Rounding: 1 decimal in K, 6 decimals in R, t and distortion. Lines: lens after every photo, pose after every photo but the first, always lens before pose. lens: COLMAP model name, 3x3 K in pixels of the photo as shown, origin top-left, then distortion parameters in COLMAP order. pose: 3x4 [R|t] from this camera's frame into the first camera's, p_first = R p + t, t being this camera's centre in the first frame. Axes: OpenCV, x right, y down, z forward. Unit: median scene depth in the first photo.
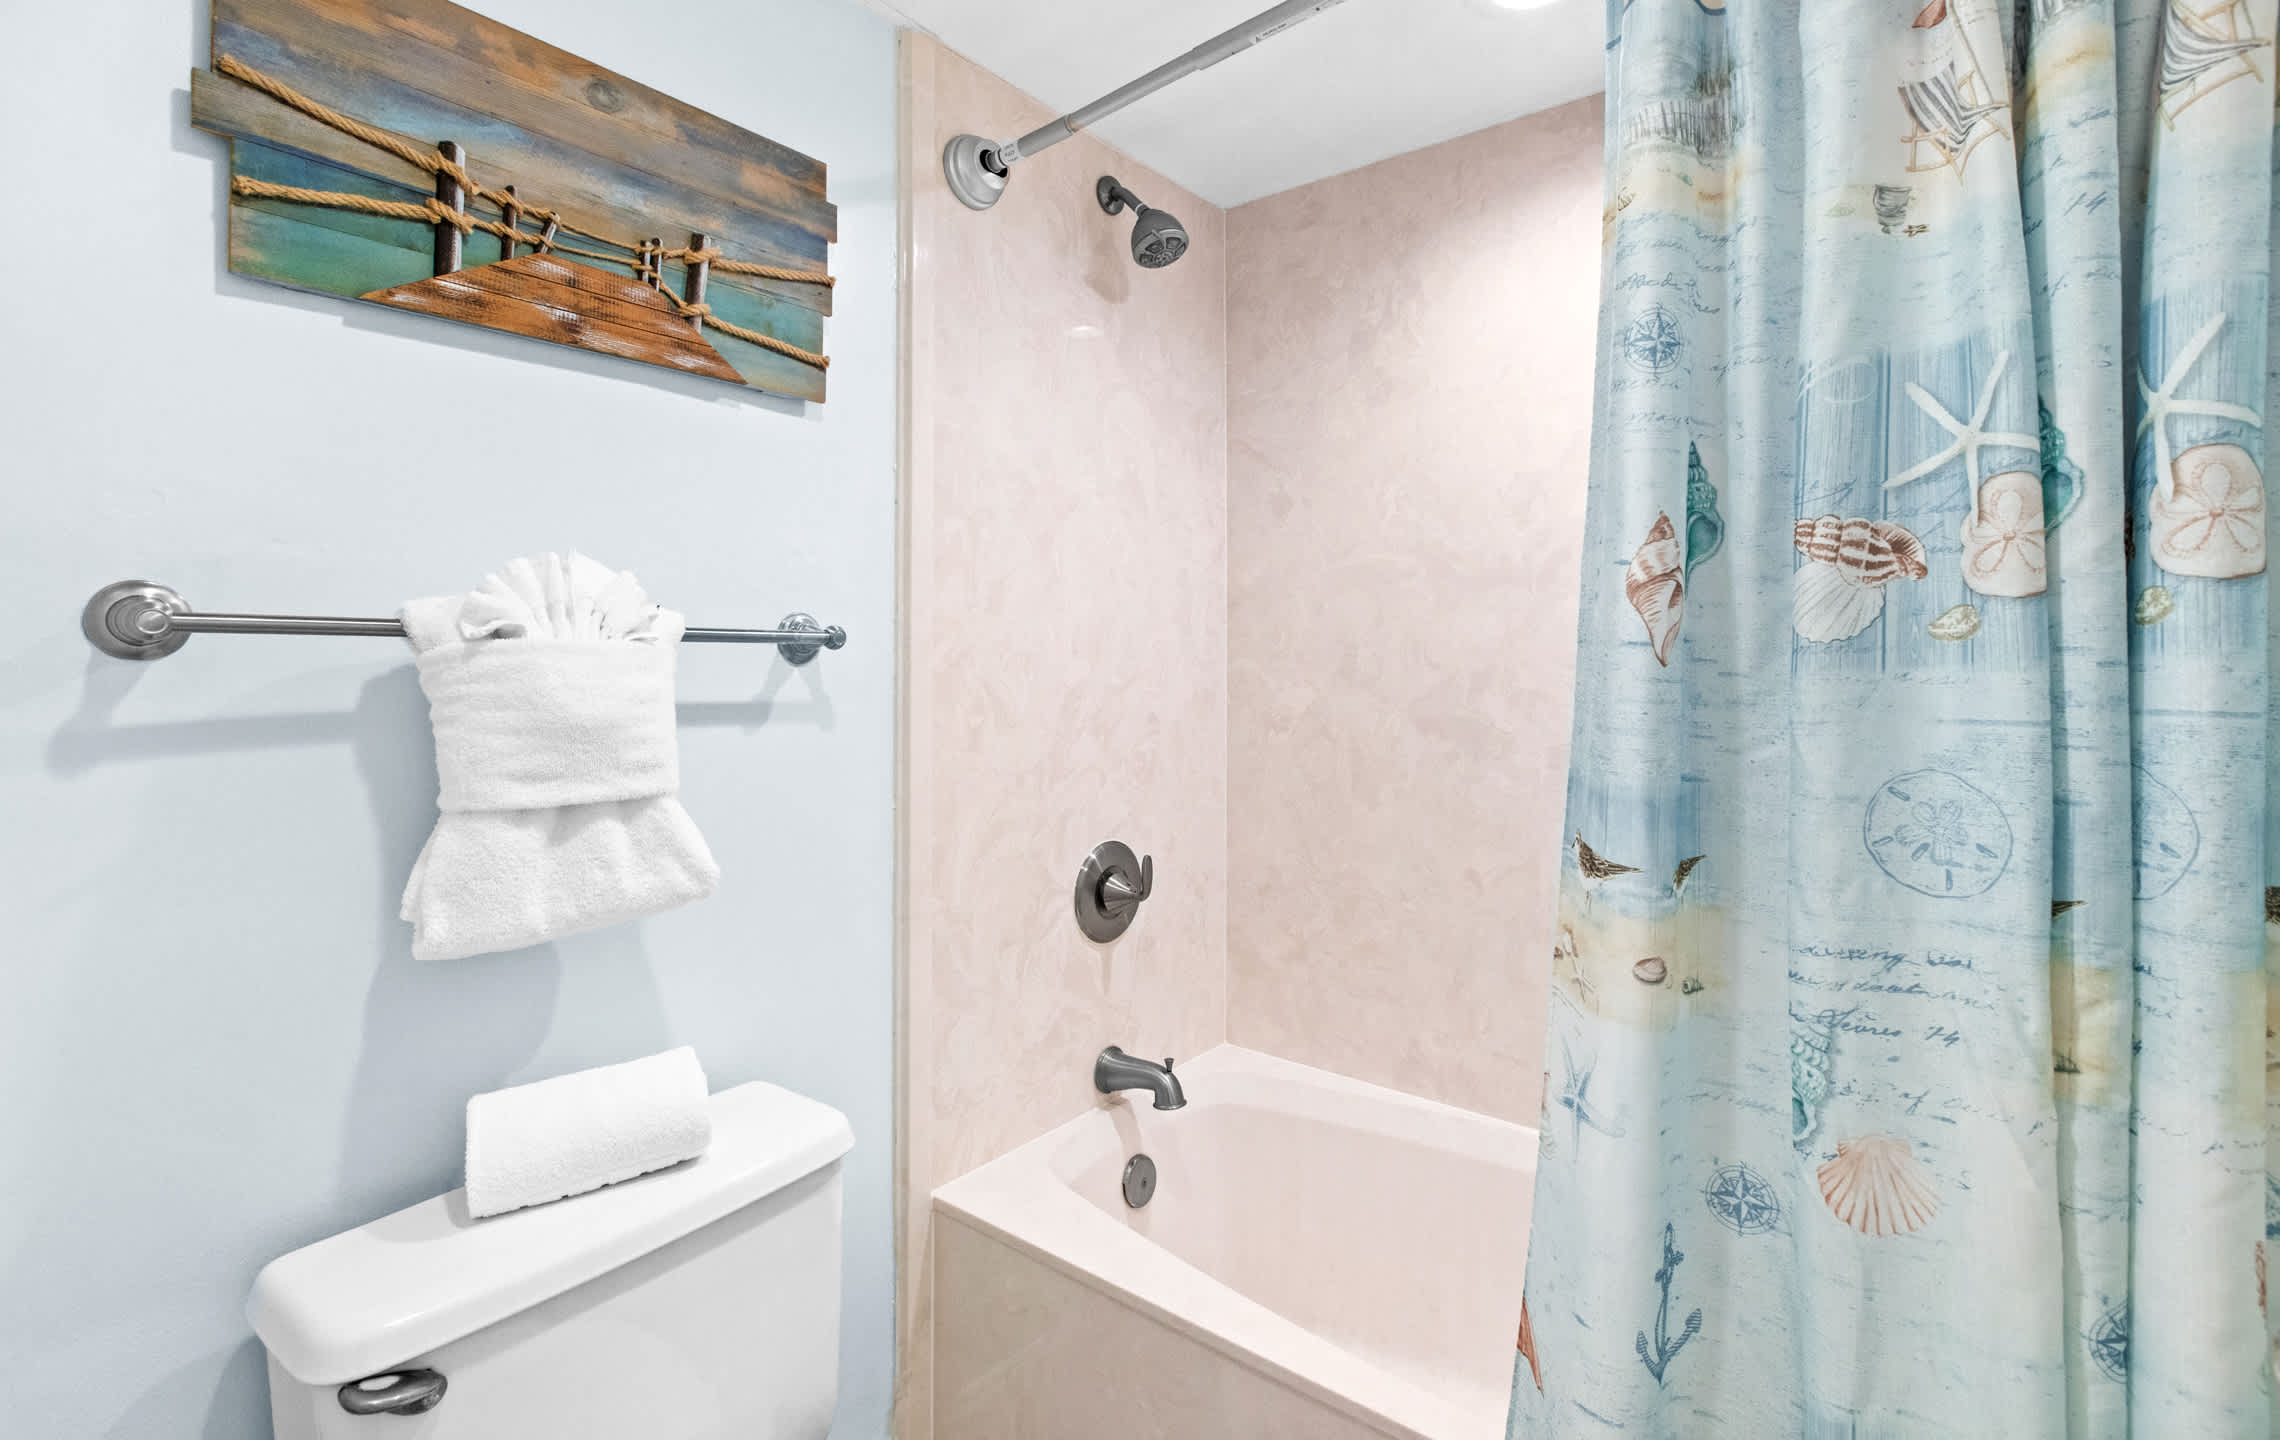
lens RADIAL K [[1051.7, 0, 1137.7], [0, 1051.7, 657.9], [0, 0, 1]] dist [0.001549, -0.000033]
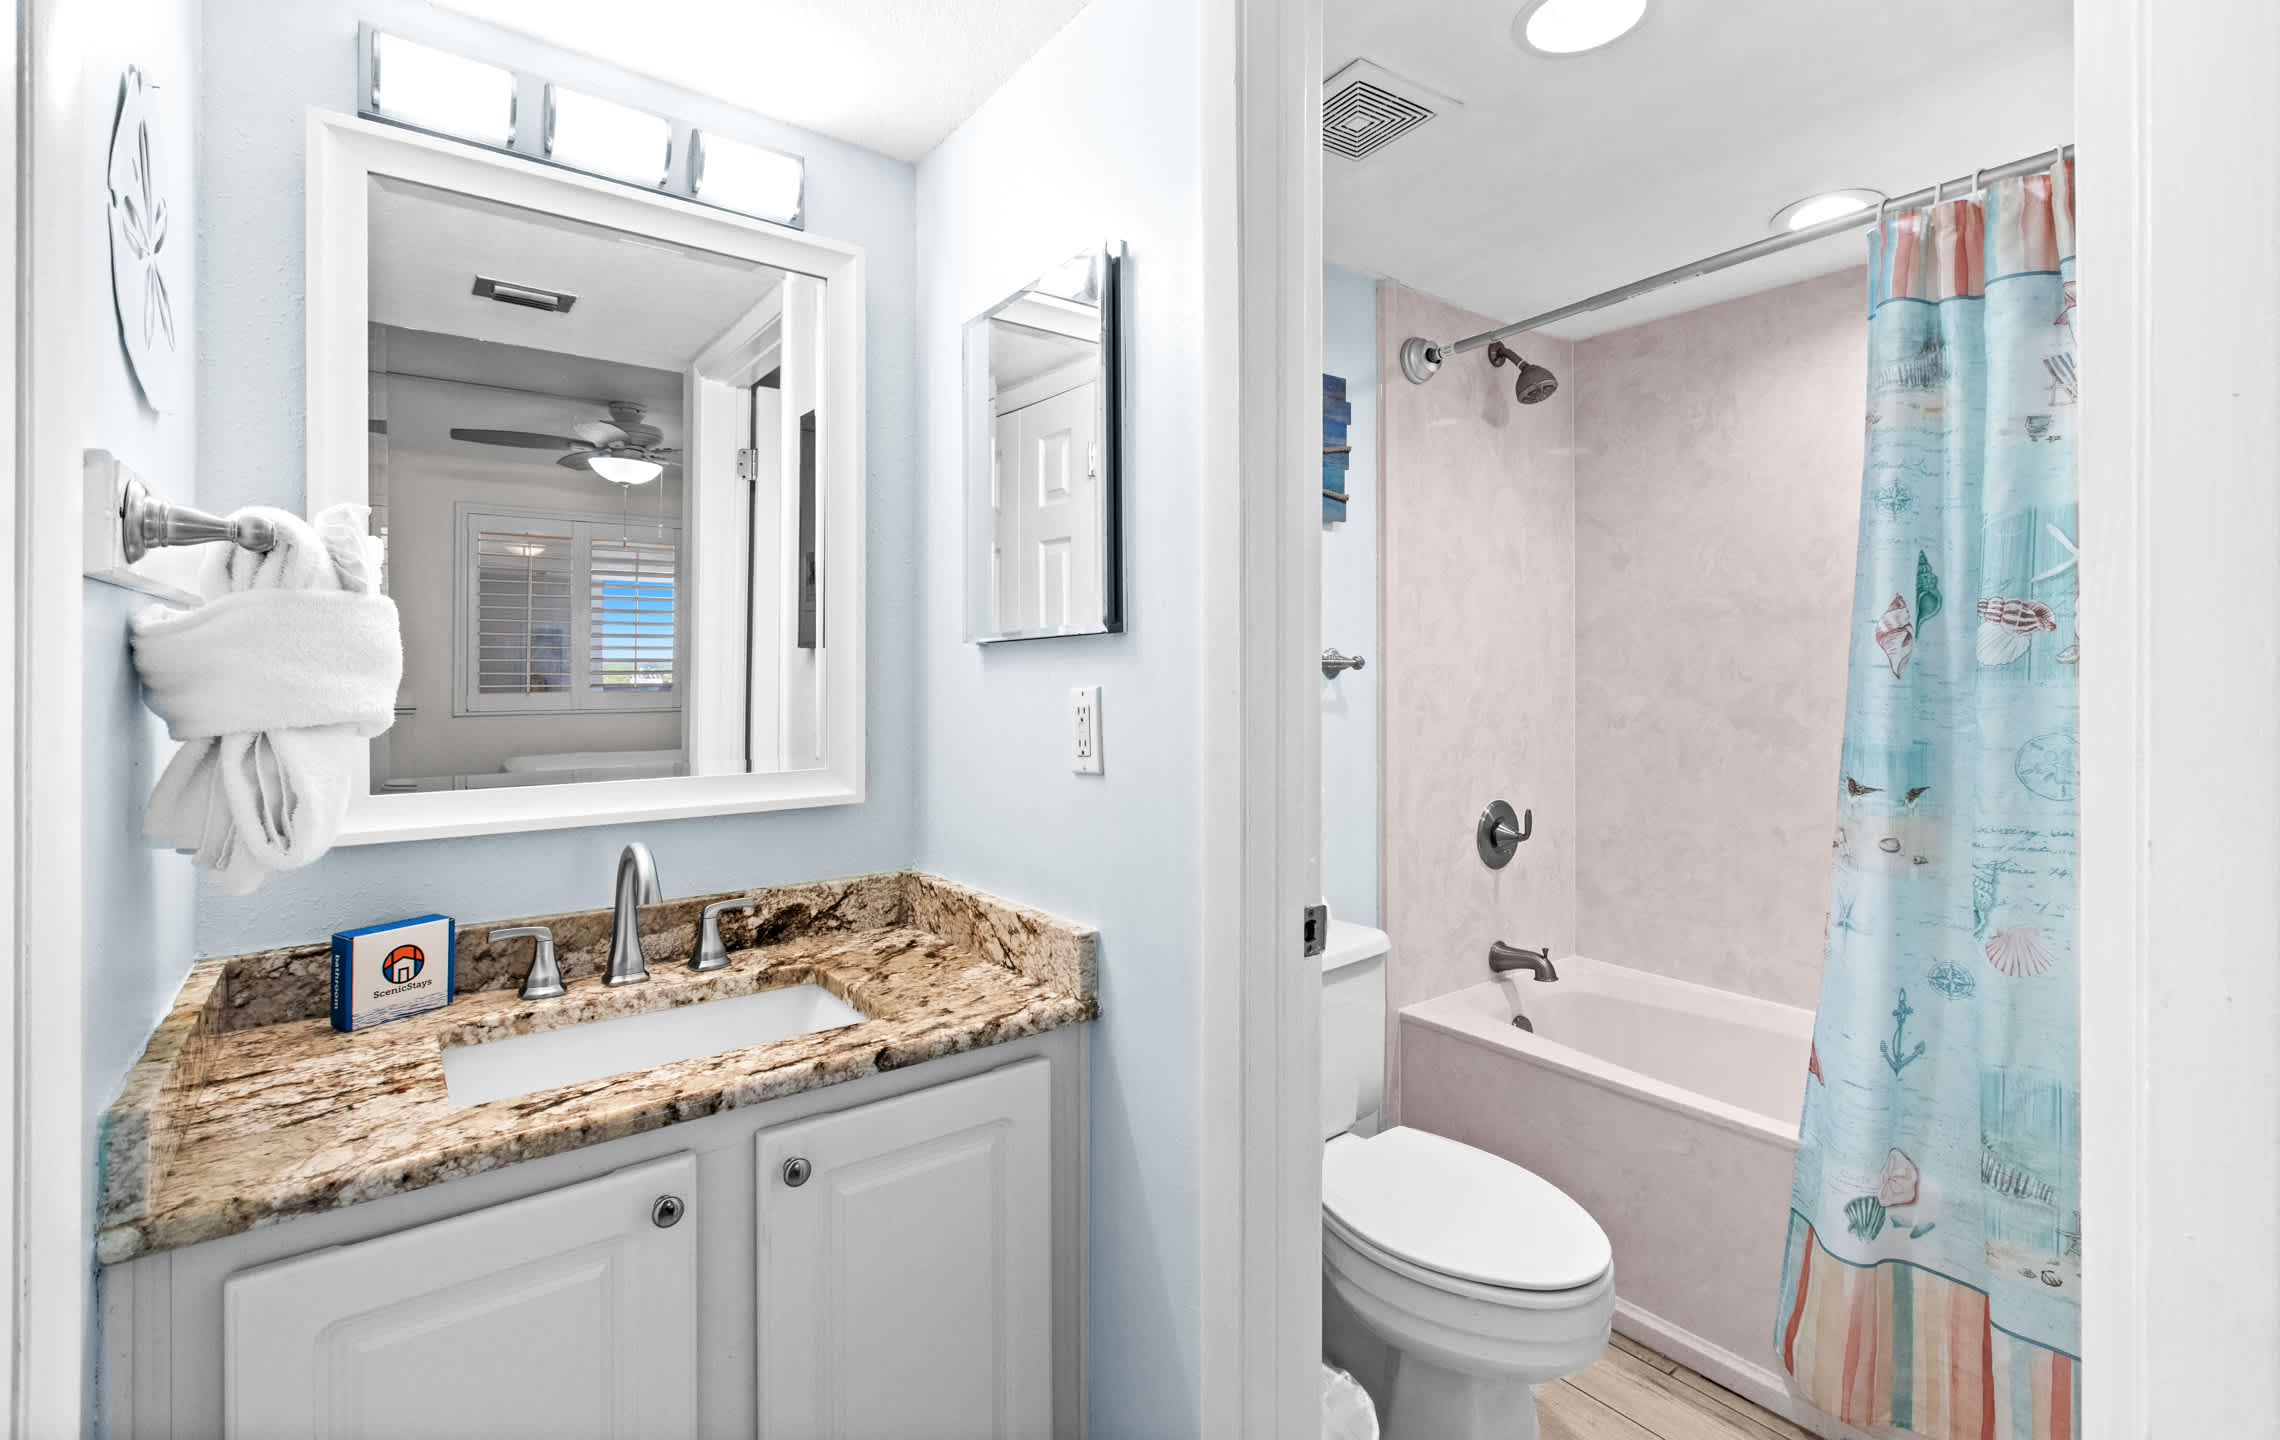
lens RADIAL K [[1013.6, 0, 1149.4], [0, 1013.6, 679.7], [0, 0, 1]] dist [0.000099, -0.000917]
pose [[0.970697, -0.001493, -0.240301, -0.314704], [0.003065, 0.999976, 0.006168, -0.004660], [0.240286, -0.006724, 0.970679, -0.946529]]
